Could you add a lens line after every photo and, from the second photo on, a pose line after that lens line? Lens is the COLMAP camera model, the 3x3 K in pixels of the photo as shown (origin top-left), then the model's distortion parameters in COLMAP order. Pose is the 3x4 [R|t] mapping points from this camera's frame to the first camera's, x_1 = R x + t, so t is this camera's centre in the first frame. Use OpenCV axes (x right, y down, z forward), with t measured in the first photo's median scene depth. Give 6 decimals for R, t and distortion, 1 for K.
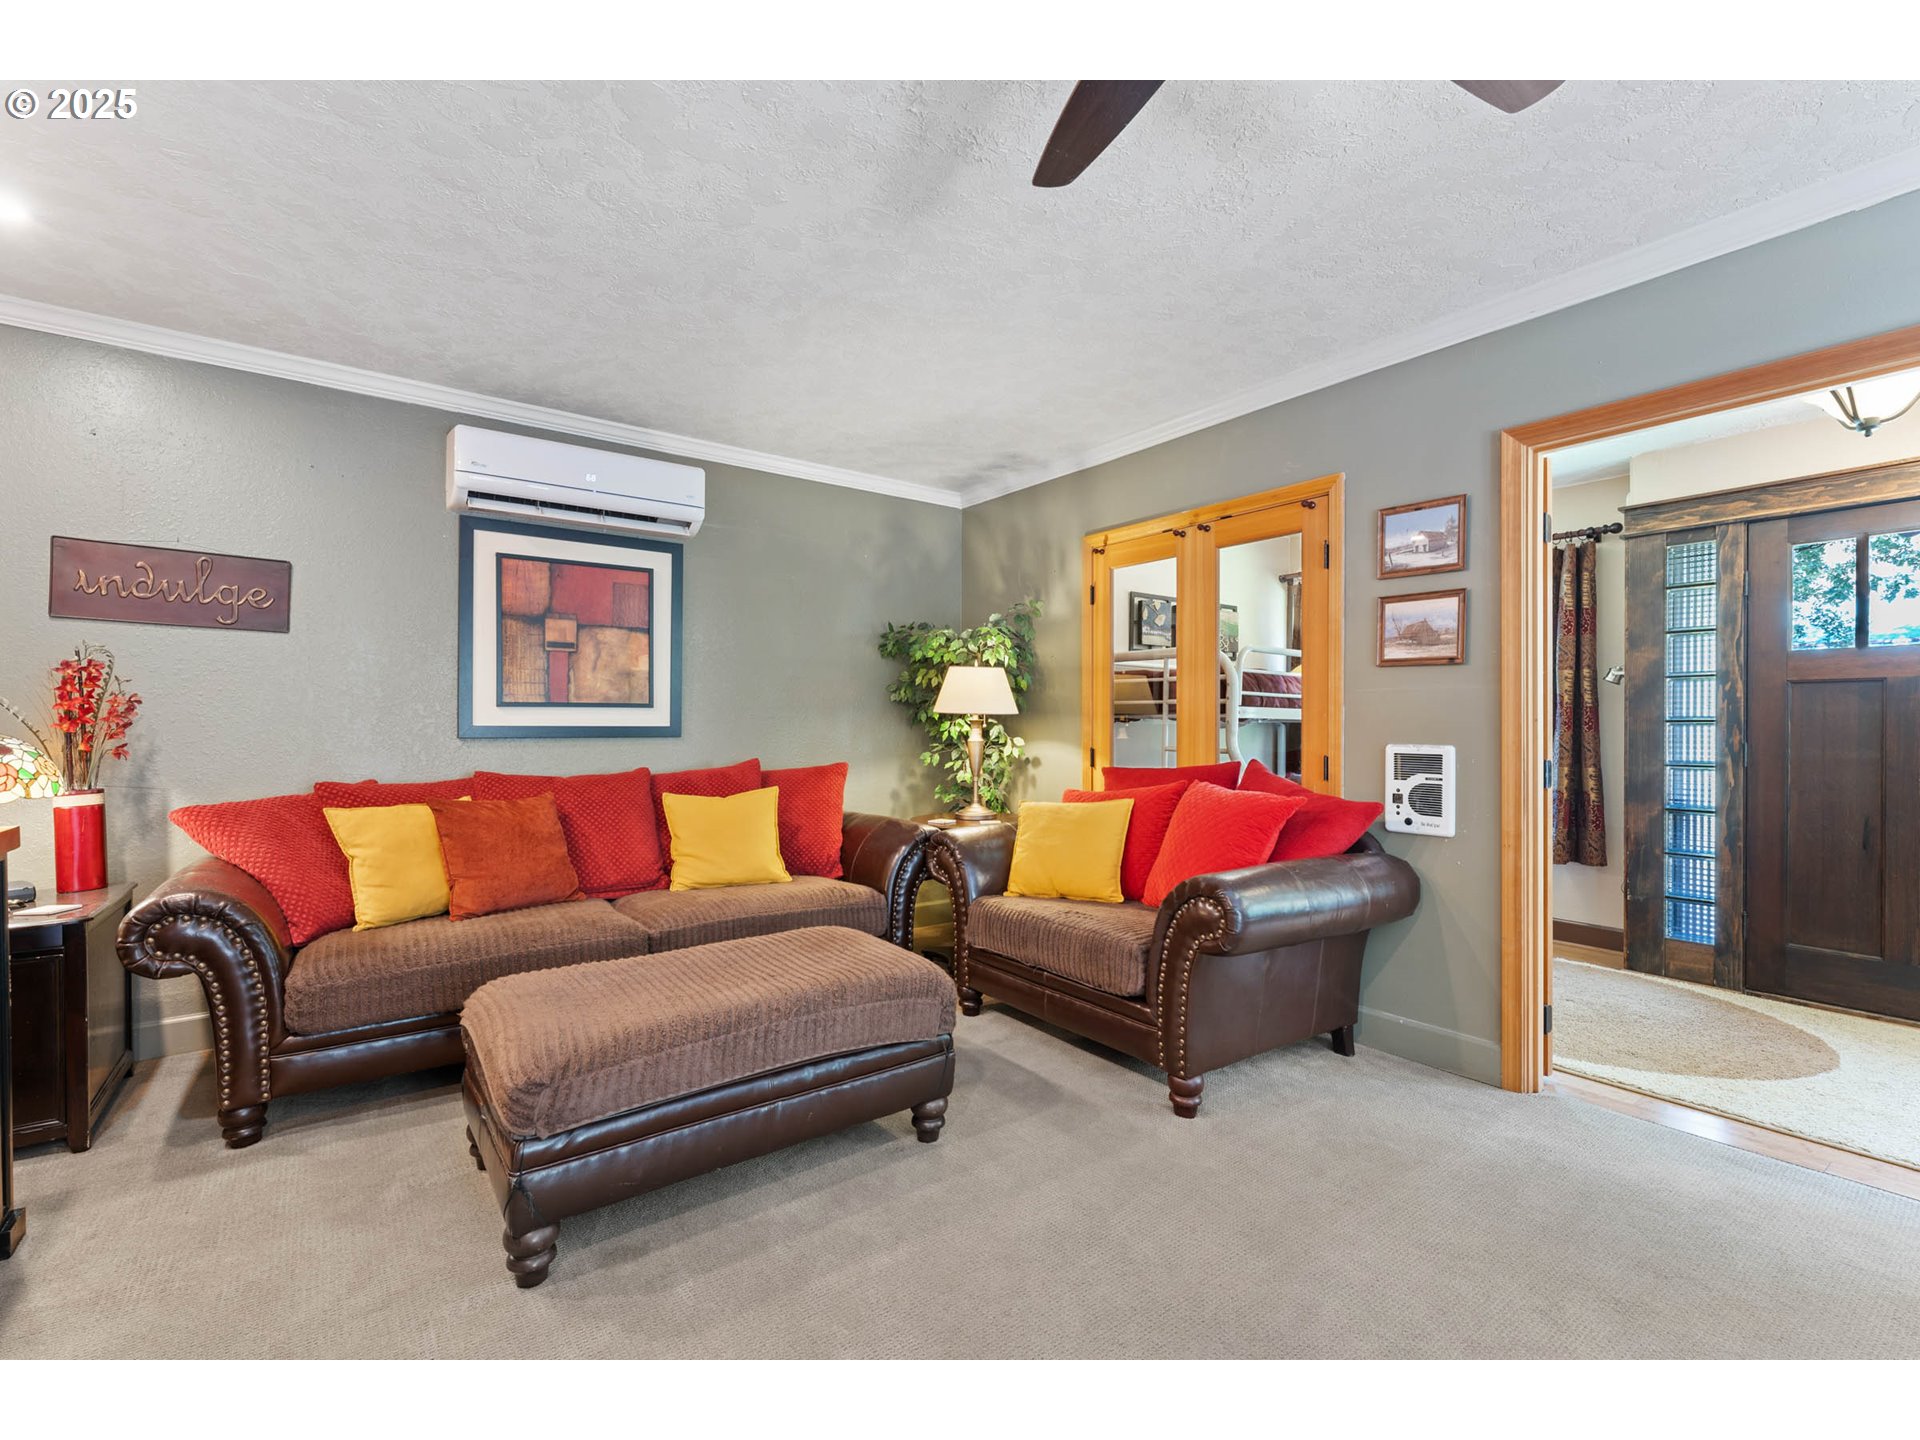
lens RADIAL K [[868.5, 0, 944.6], [0, 868.5, 720.8], [0, 0, 1]] dist [0.001615, 0.000534]
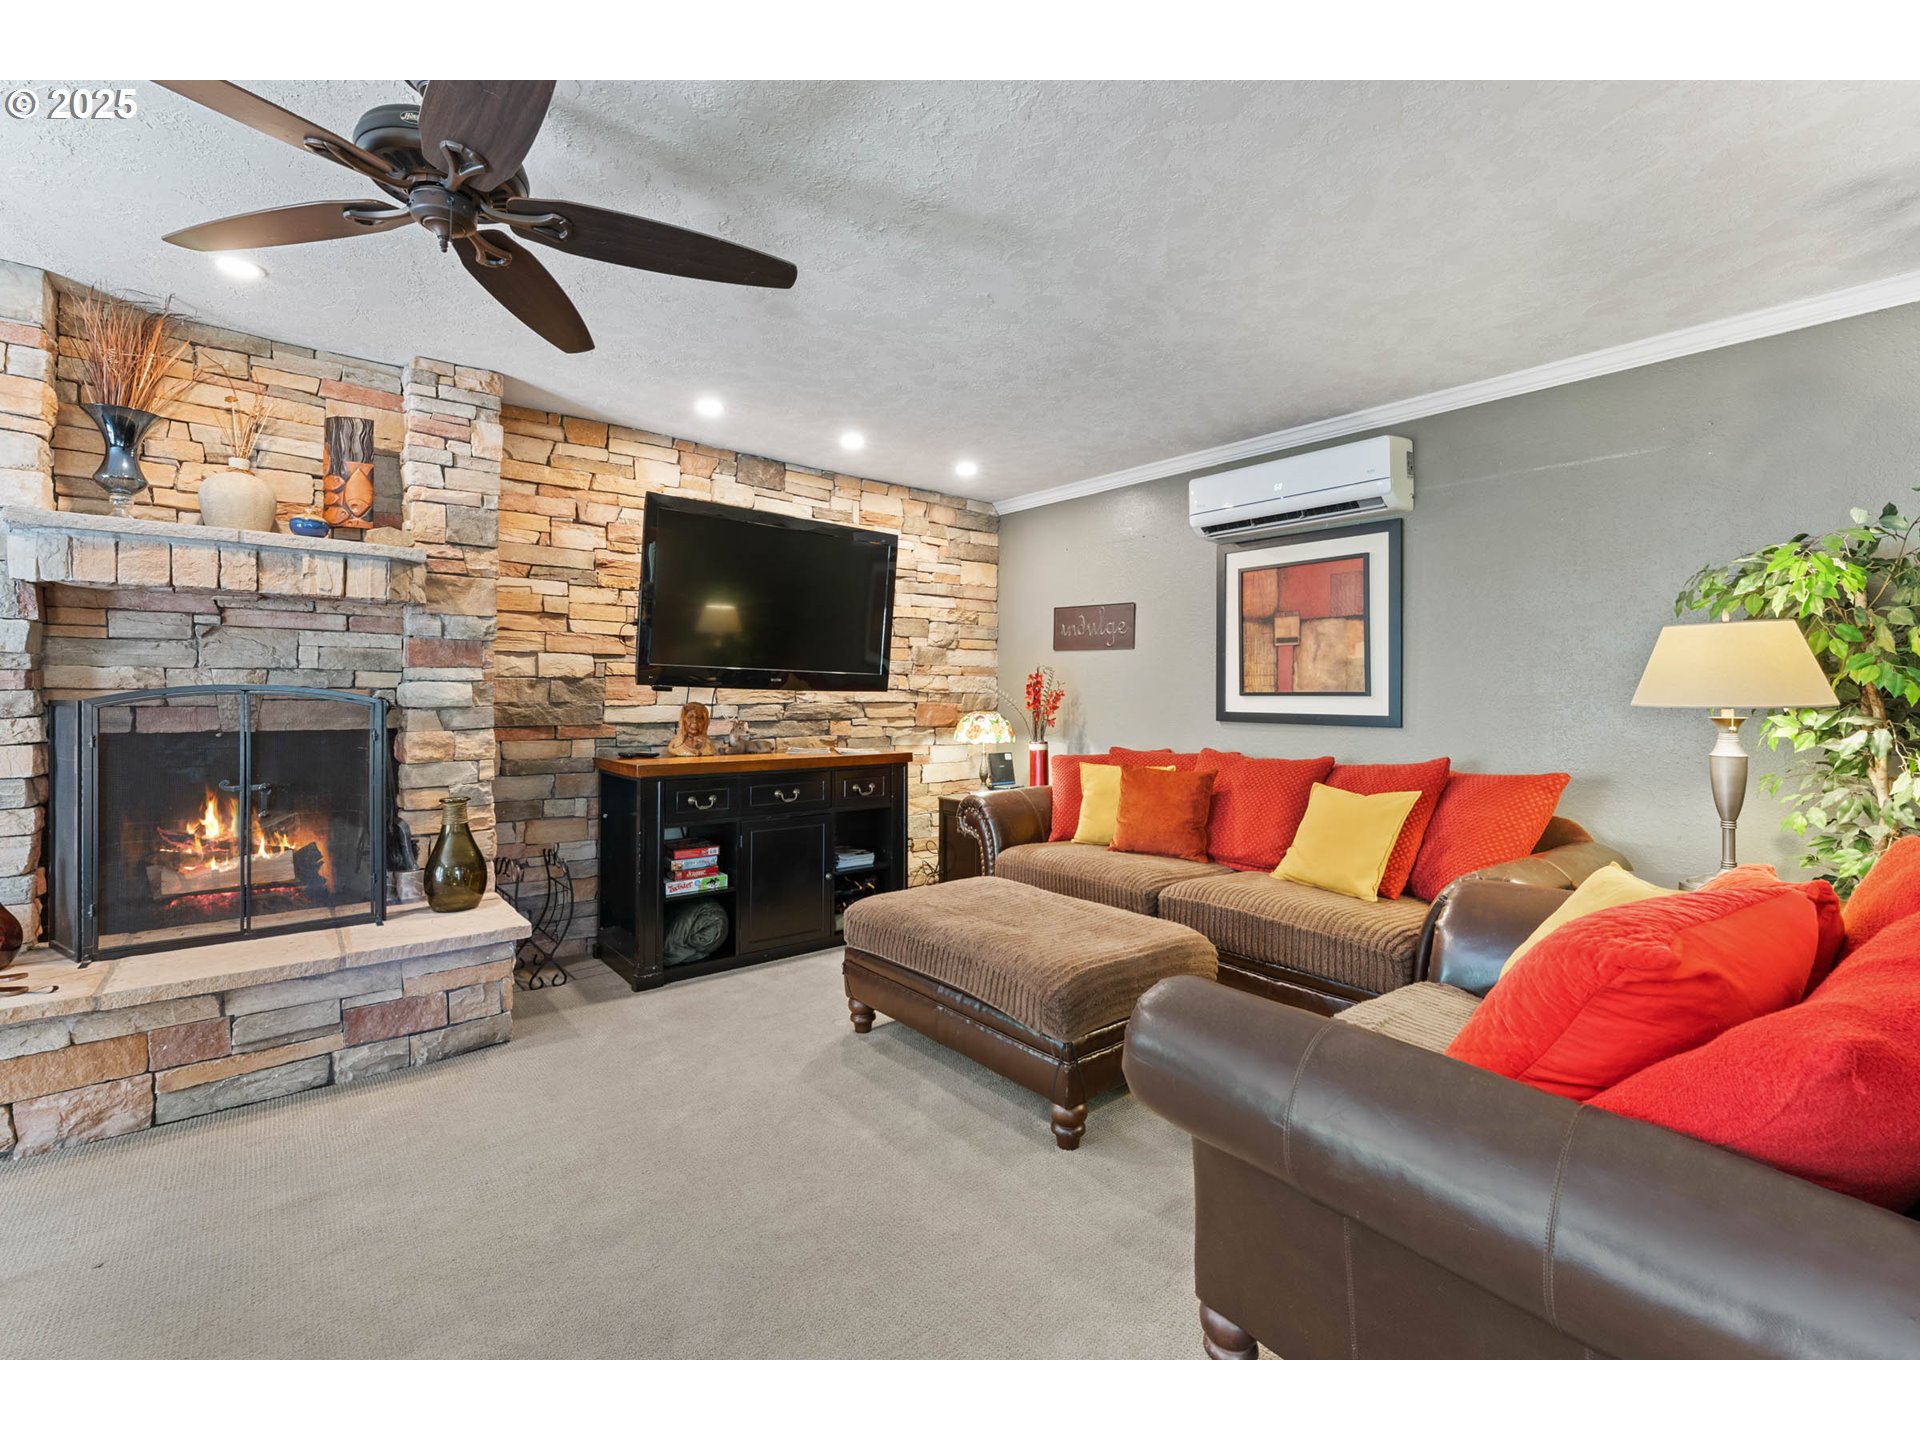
lens RADIAL K [[803.5, 0, 955.3], [0, 803.5, 686.9], [0, 0, 1]] dist [0.000515, 0.000115]
pose [[0.076314, -0.011018, -0.997023, 0.539095], [-0.003078, 0.999932, -0.011285, -0.014280], [0.997079, 0.003930, 0.076275, 0.492844]]
